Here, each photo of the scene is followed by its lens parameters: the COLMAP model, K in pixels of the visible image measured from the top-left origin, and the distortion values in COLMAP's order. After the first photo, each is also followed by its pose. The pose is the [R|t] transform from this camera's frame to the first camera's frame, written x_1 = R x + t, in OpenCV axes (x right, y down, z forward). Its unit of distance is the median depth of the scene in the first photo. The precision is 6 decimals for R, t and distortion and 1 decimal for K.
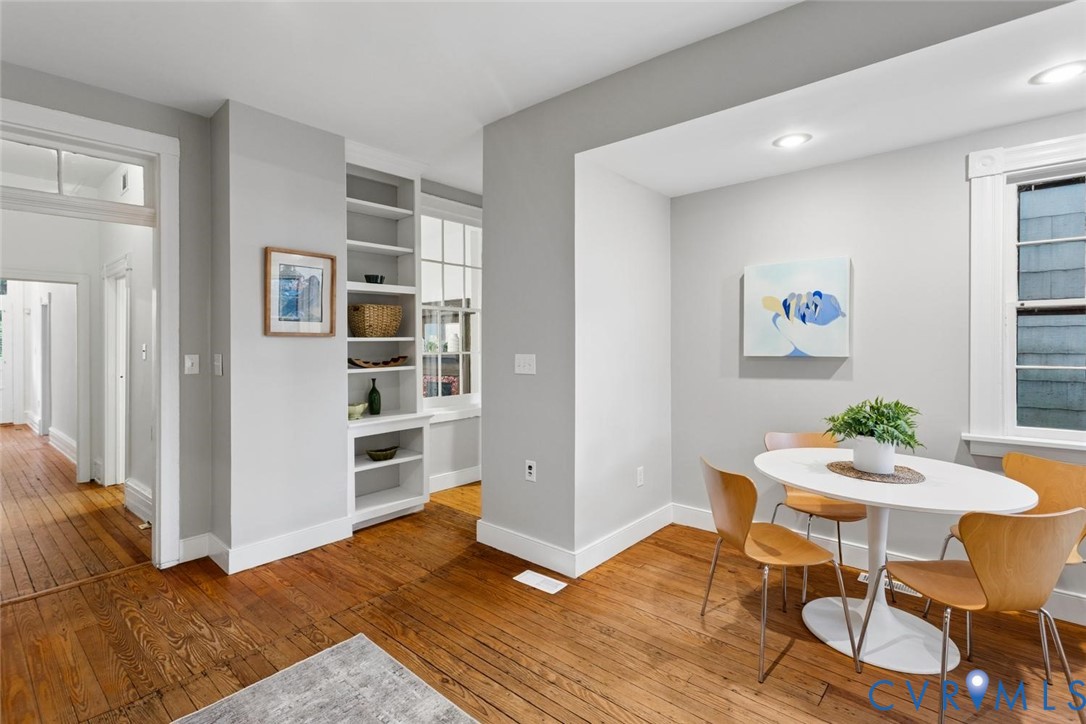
lens RADIAL K [[522.3, 0, 536.4], [0, 522.3, 344.4], [0, 0, 1]] dist [0.005638, 0.000581]
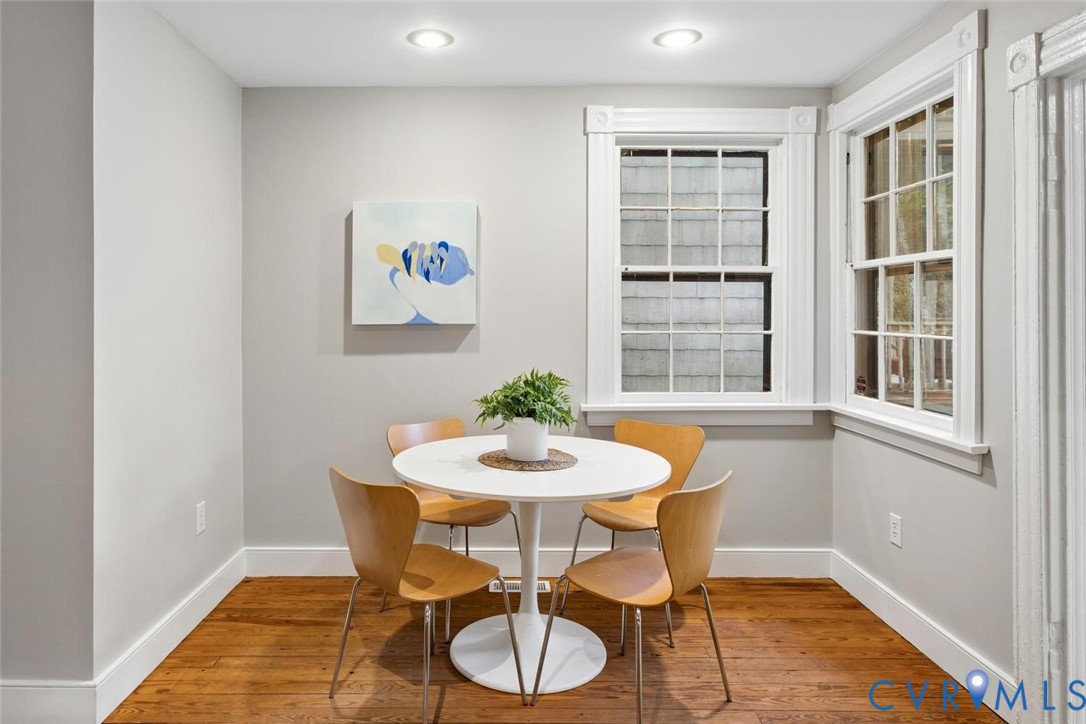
lens RADIAL K [[663.0, 0, 500.9], [0, 663.0, 320.4], [0, 0, 1]] dist [-0.006472, 0.004482]
pose [[0.743844, 0.001158, 0.668352, -0.073997], [-0.002284, 0.999997, 0.000809, 0.017624], [-0.668349, -0.002129, 0.743845, 0.198949]]
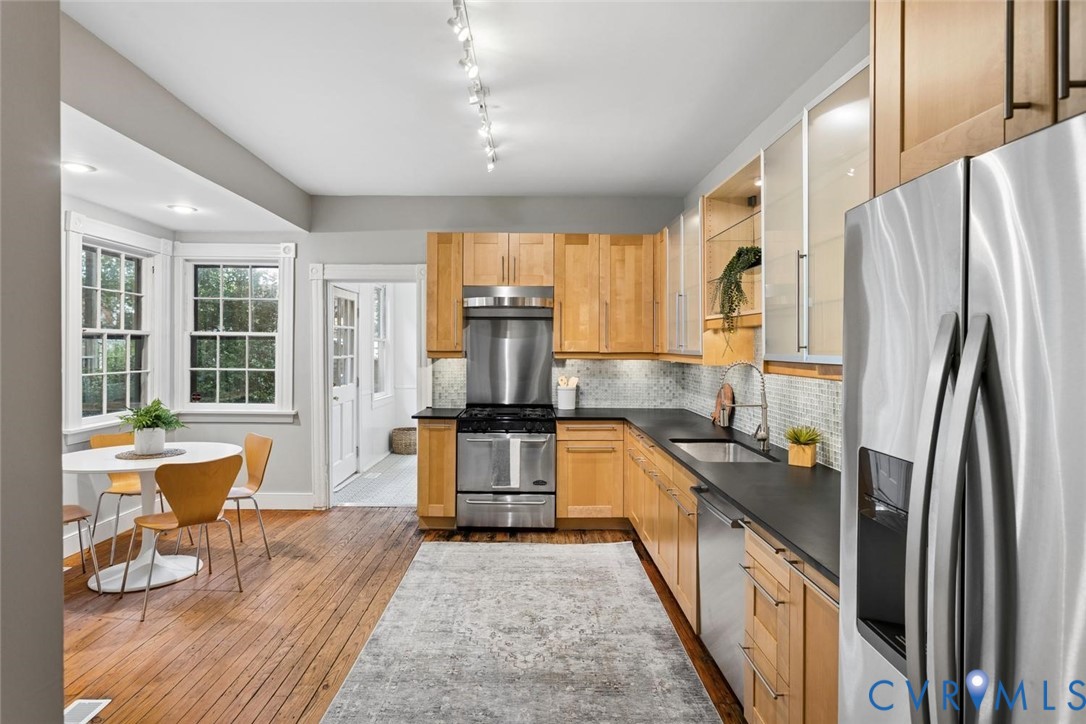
lens RADIAL K [[587.4, 0, 542.6], [0, 587.4, 347.6], [0, 0, 1]] dist [0.002693, 0.000469]
pose [[-0.681352, 0.001179, 0.731955, -0.924712], [-0.000556, 0.999998, -0.002129, -0.024075], [-0.731956, -0.001858, -0.681349, 1.030527]]
